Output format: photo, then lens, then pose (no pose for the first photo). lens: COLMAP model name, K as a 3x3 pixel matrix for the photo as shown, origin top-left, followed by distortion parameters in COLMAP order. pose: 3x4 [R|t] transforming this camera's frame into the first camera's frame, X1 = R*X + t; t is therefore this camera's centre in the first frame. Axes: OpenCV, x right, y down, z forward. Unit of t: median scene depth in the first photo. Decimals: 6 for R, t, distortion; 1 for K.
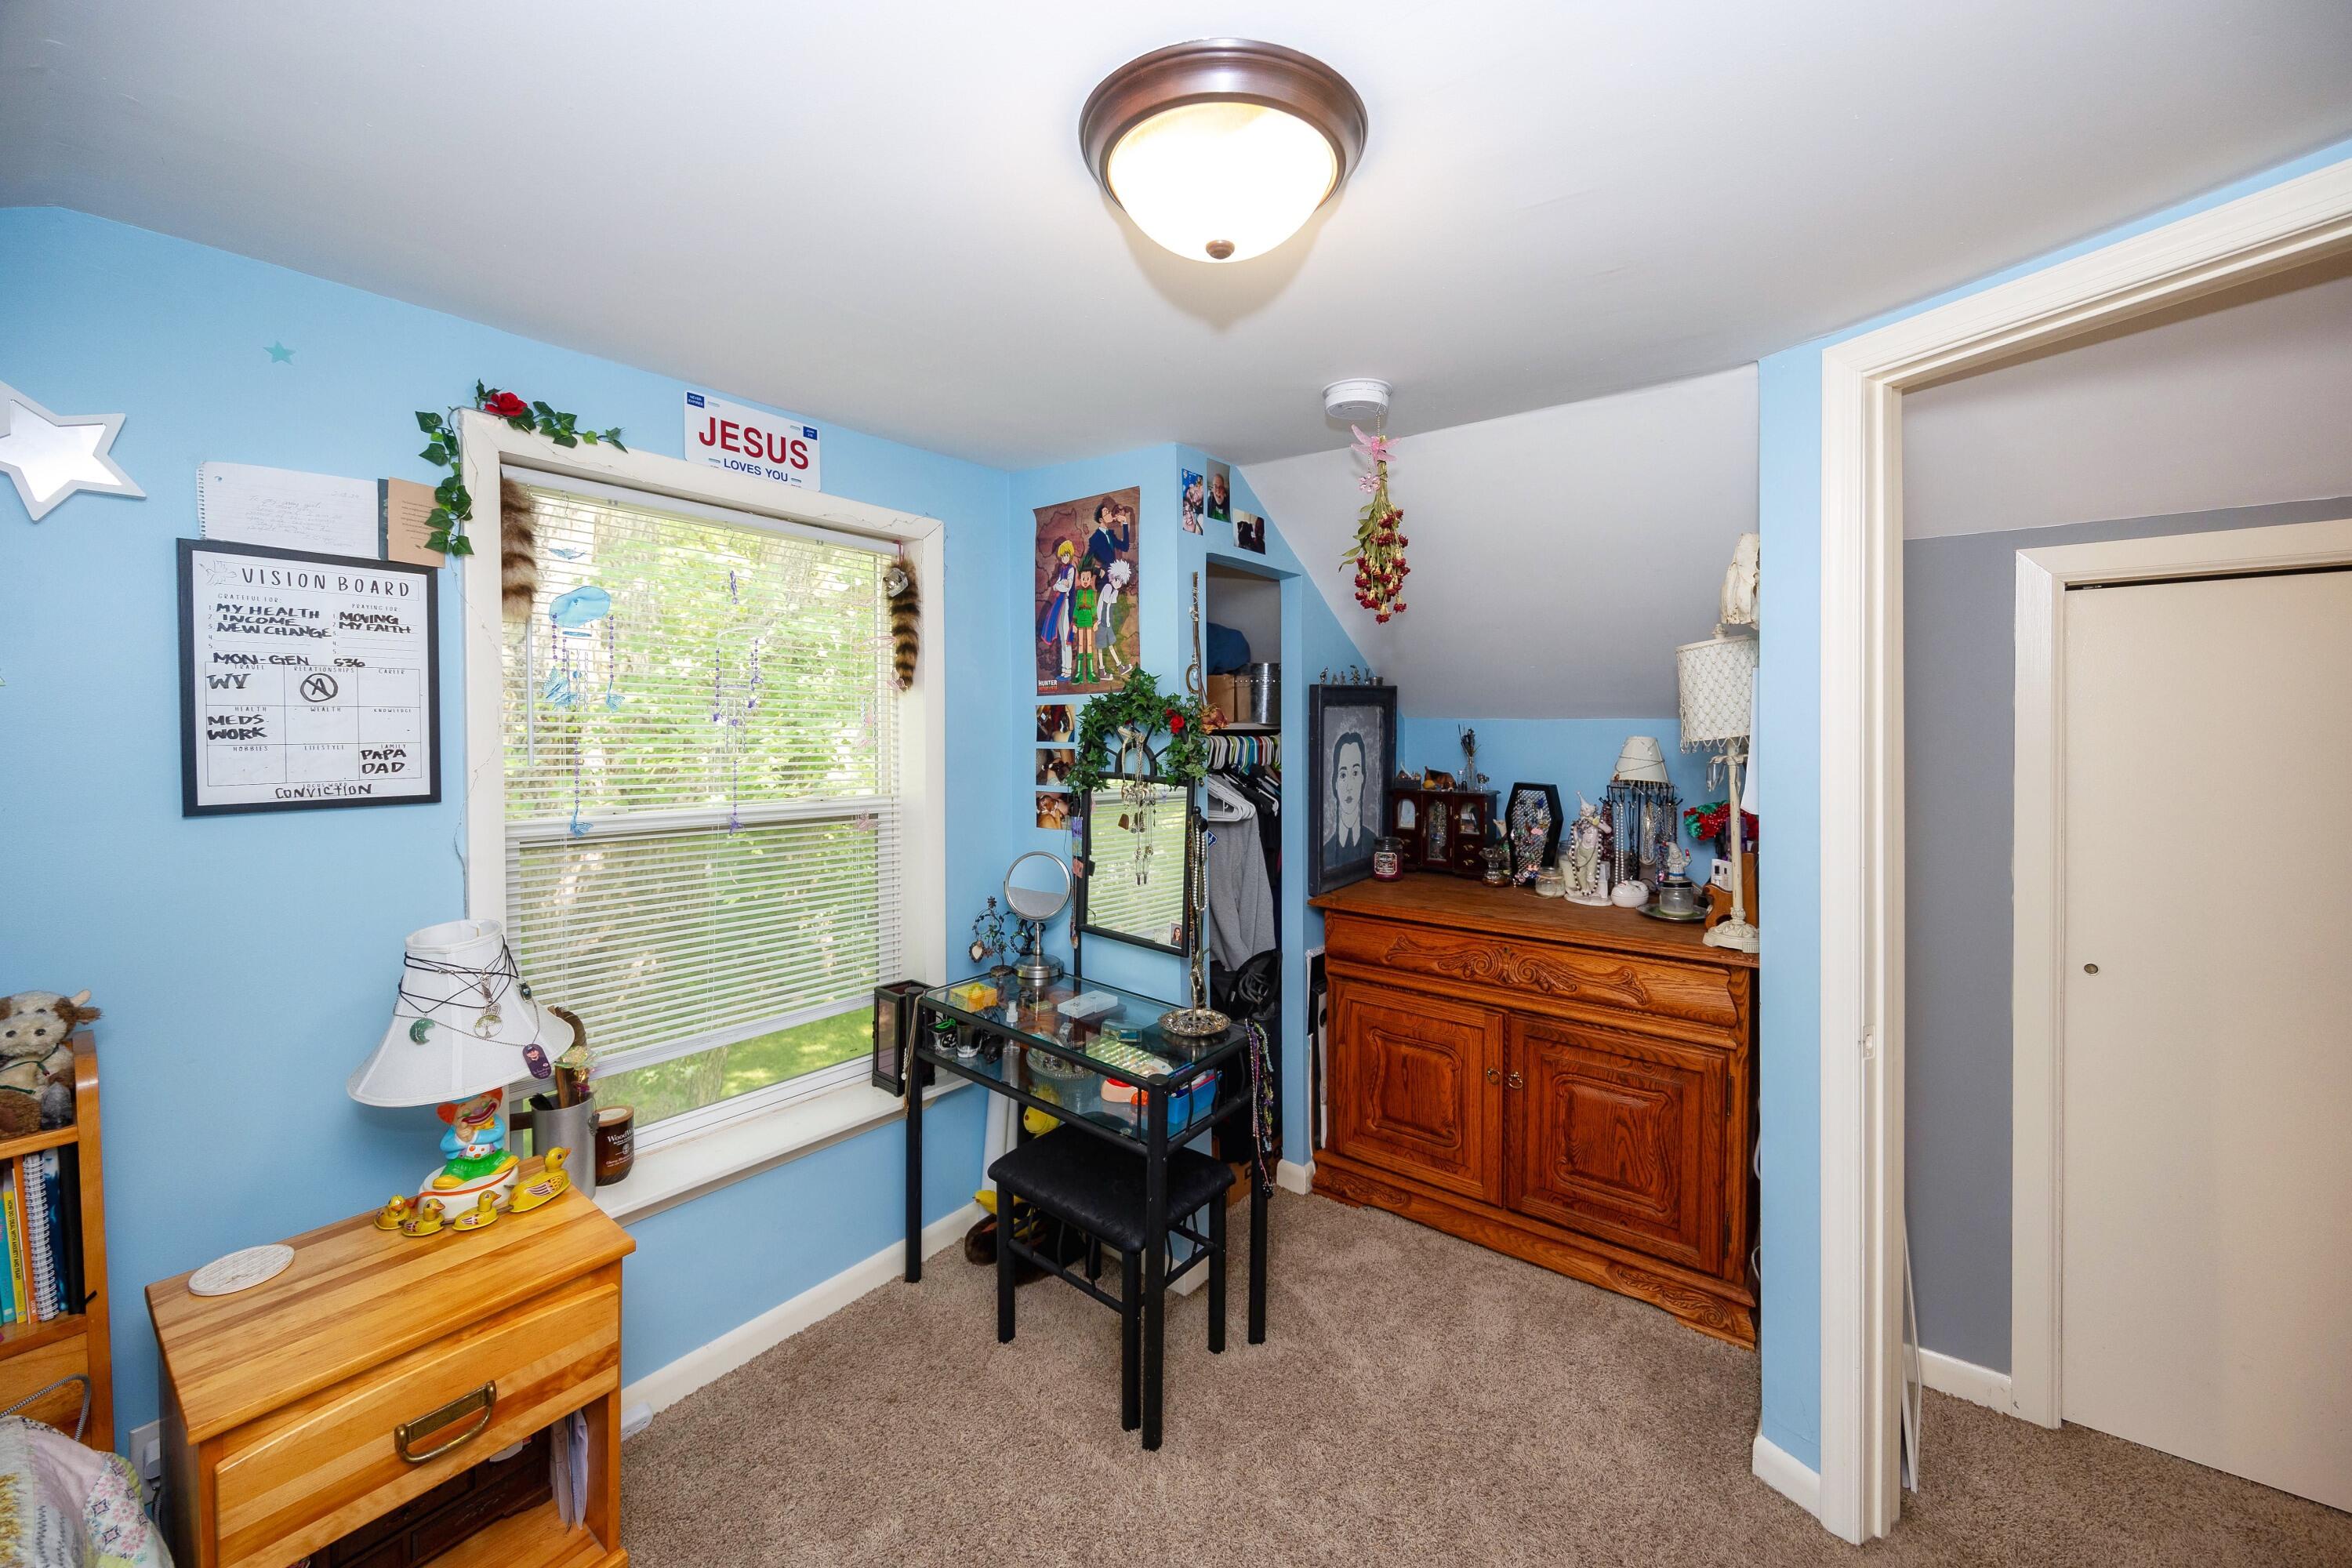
lens RADIAL K [[905.1, 0, 1171.9], [0, 905.1, 773.7], [0, 0, 1]] dist [-0.000698, -0.000225]
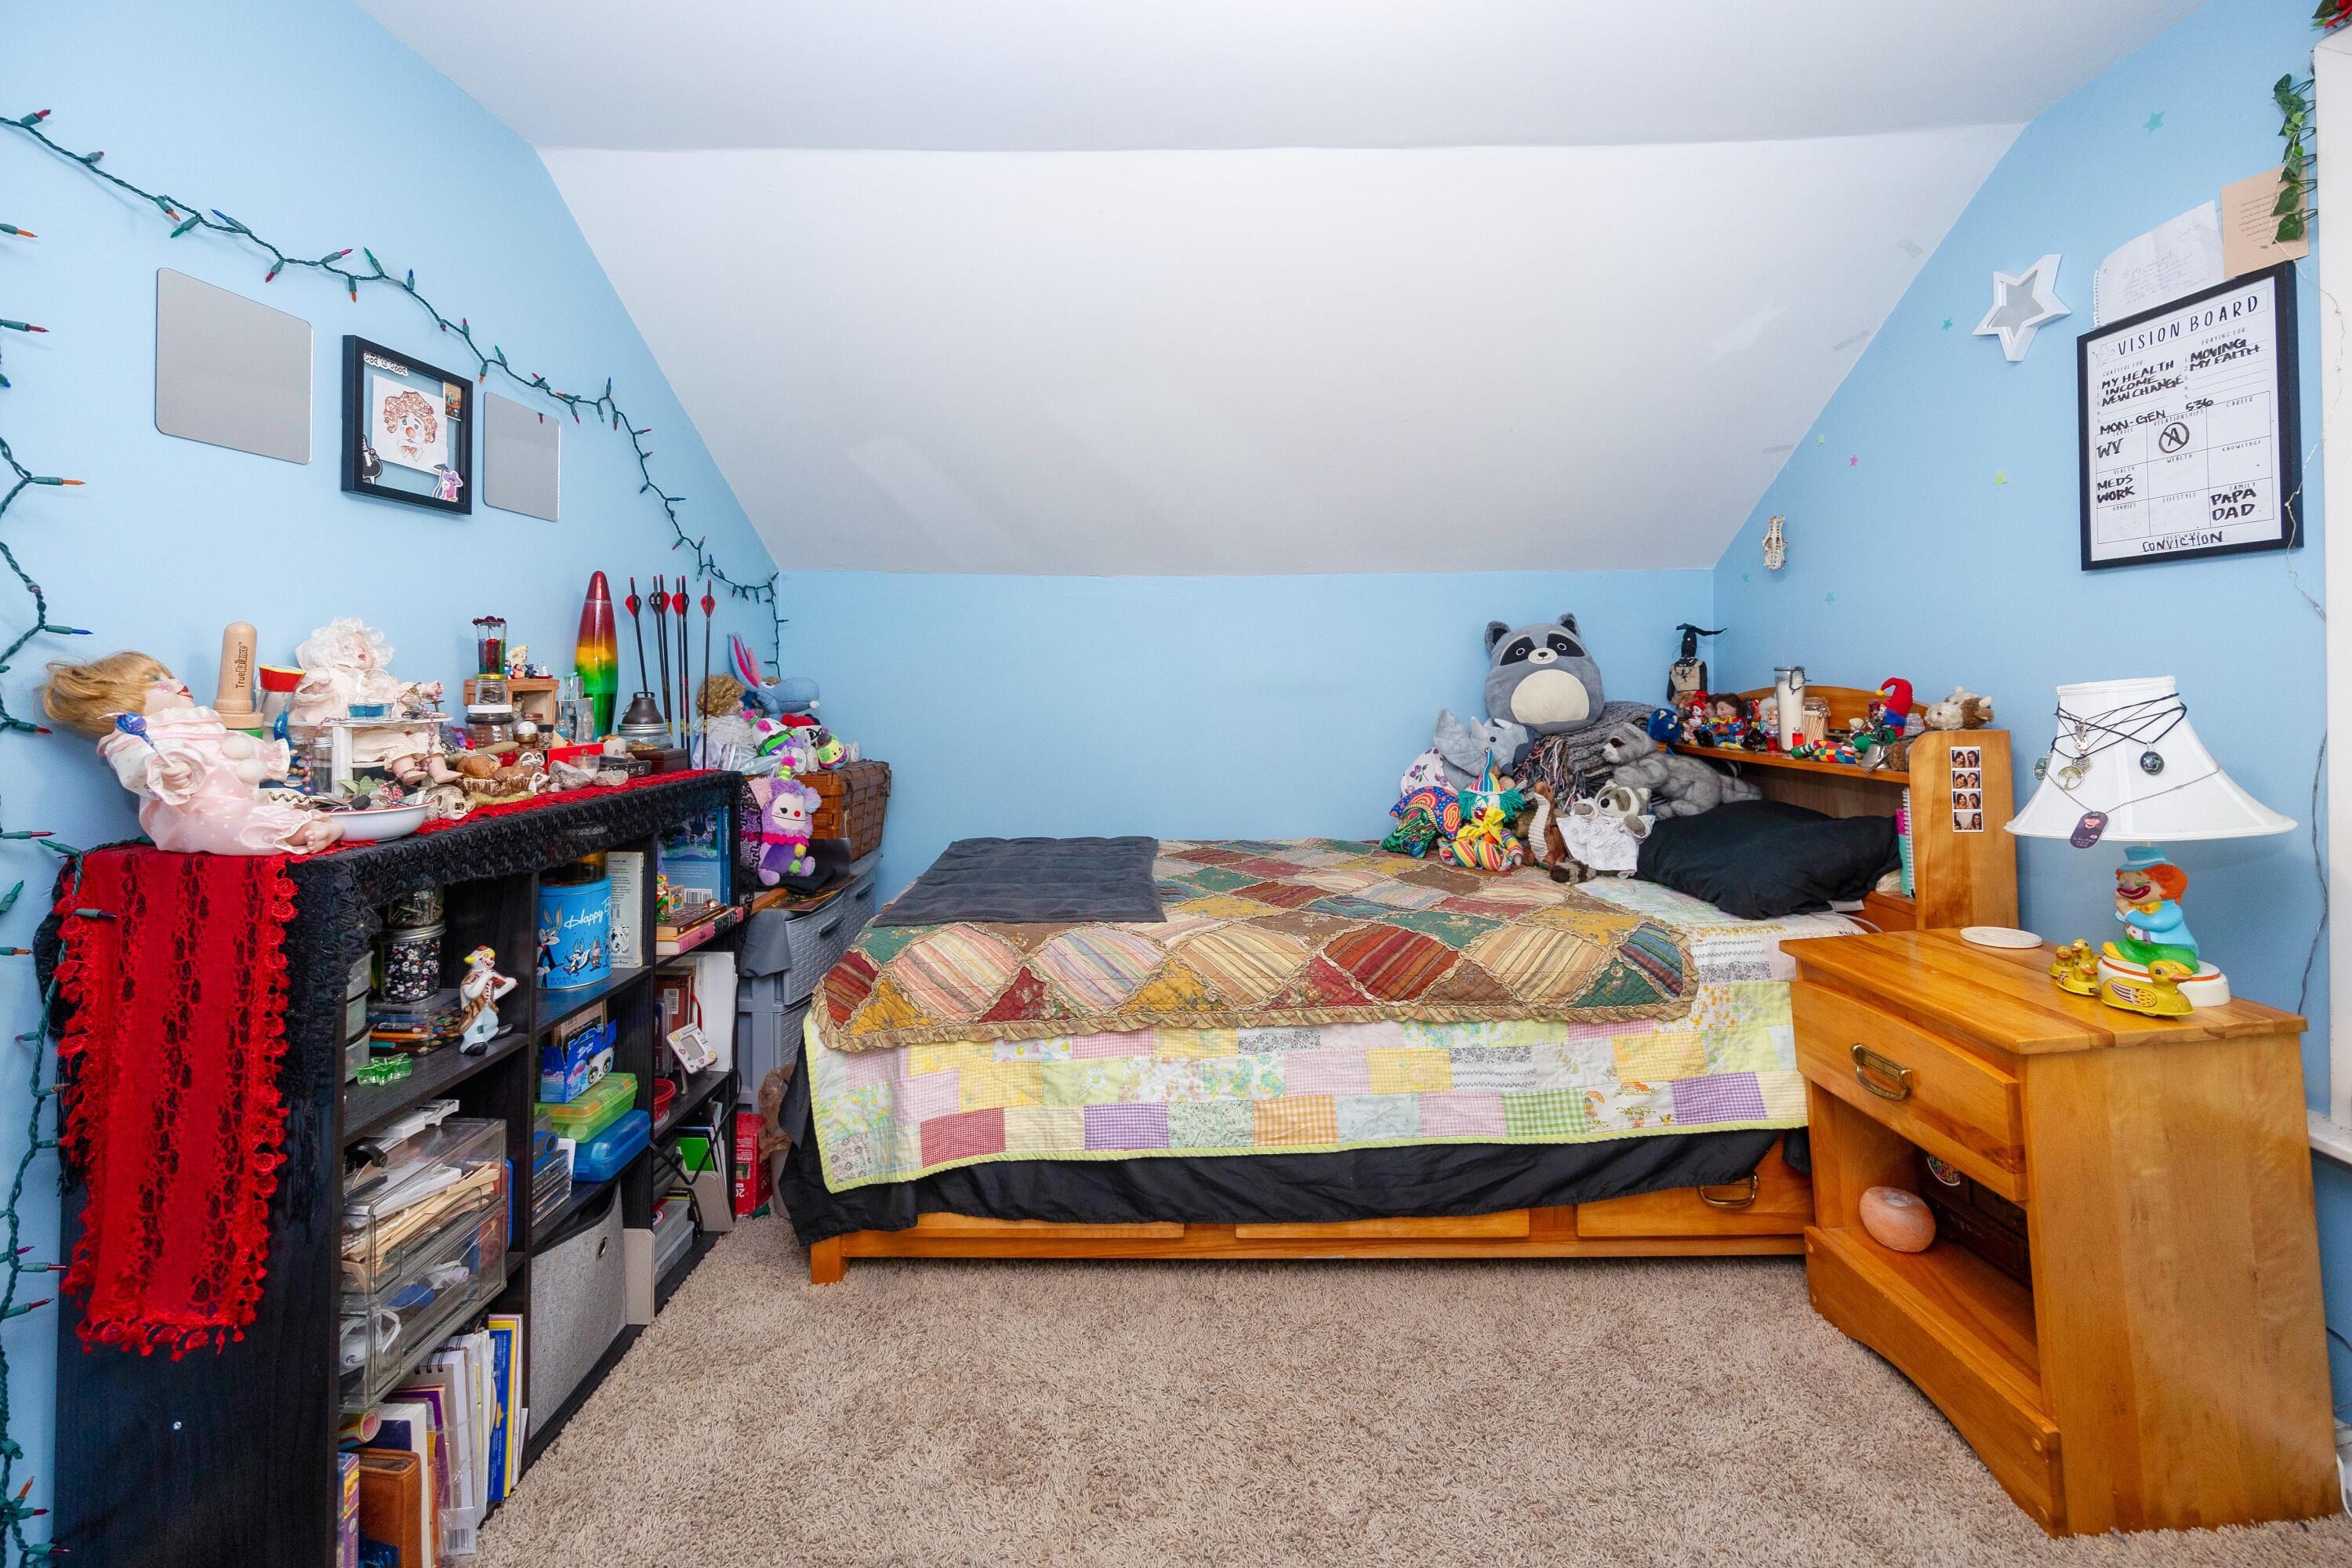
lens RADIAL K [[905.1, 0, 1171.9], [0, 905.1, 773.7], [0, 0, 1]] dist [-0.000698, -0.000225]
pose [[-0.801057, 0.092436, -0.591408, 0.597109], [-0.001040, 0.987788, 0.155799, 0.121313], [0.598588, 0.125419, -0.791178, 1.180700]]
